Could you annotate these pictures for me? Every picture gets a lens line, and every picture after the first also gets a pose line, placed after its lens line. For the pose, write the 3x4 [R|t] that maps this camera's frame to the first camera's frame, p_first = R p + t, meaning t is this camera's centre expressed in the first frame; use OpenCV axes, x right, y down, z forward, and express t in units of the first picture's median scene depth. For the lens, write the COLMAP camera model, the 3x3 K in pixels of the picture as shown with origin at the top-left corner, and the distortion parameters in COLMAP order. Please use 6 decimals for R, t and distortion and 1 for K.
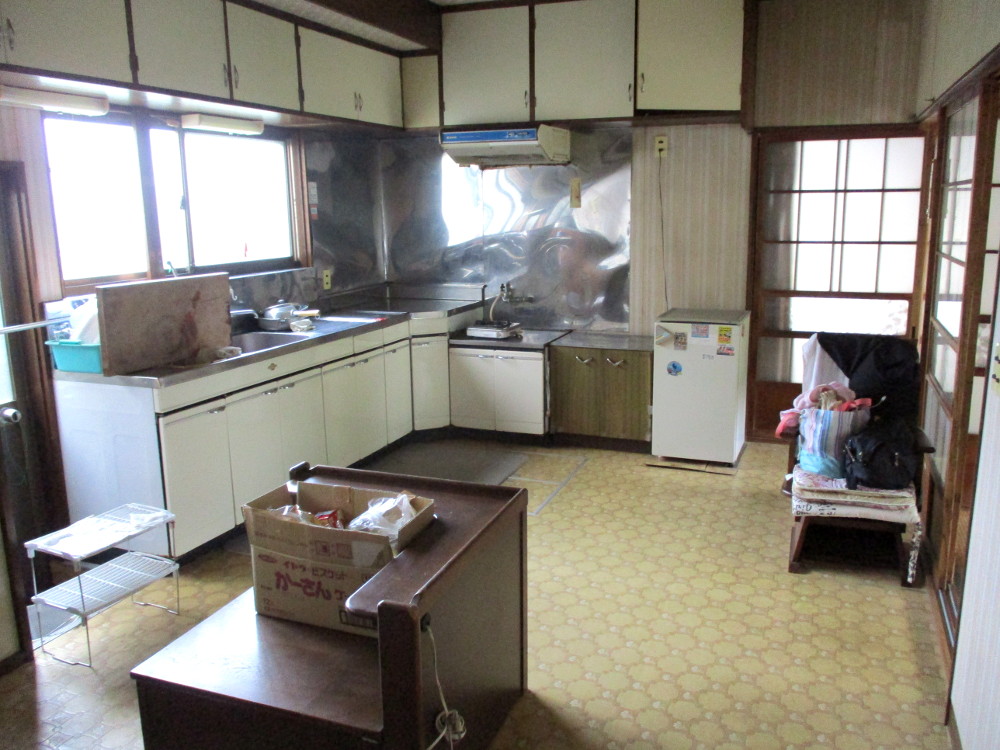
lens RADIAL K [[831.4, 0, 502.1], [0, 831.4, 378.5], [0, 0, 1]] dist [-0.033913, 0.014935]
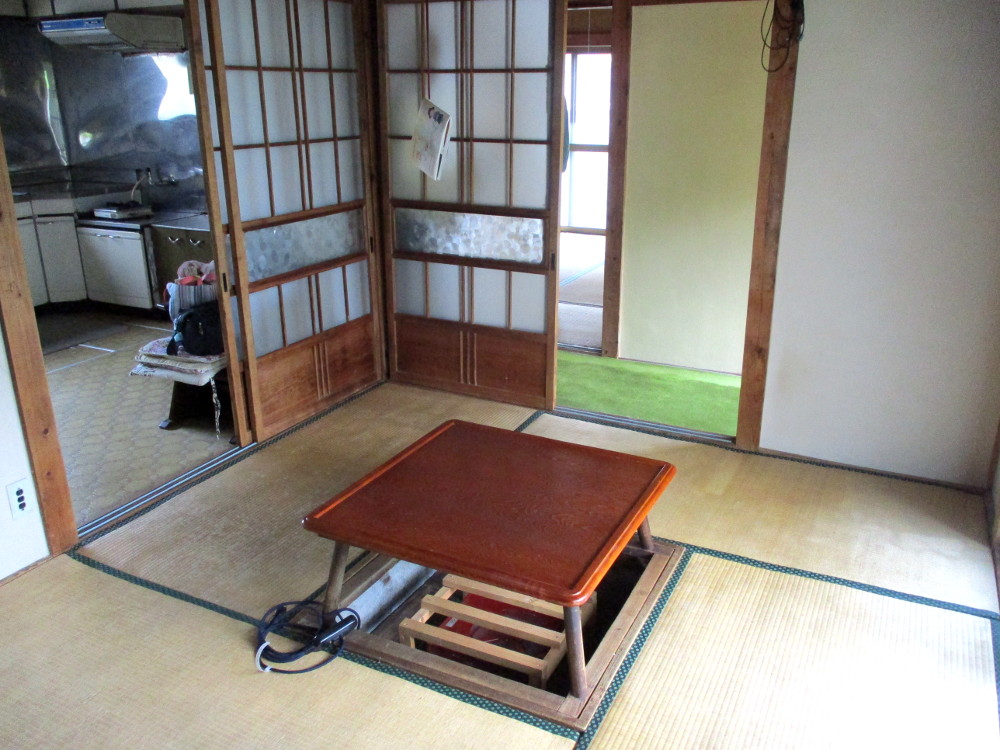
lens RADIAL K [[831.4, 0, 500.3], [0, 831.4, 374.0], [0, 0, 1]] dist [-0.033913, 0.014935]
pose [[0.995904, 0.037085, -0.082463, 0.614829], [-0.026812, 0.992122, 0.122370, 0.007481], [0.086352, -0.119657, 0.989053, -0.043986]]
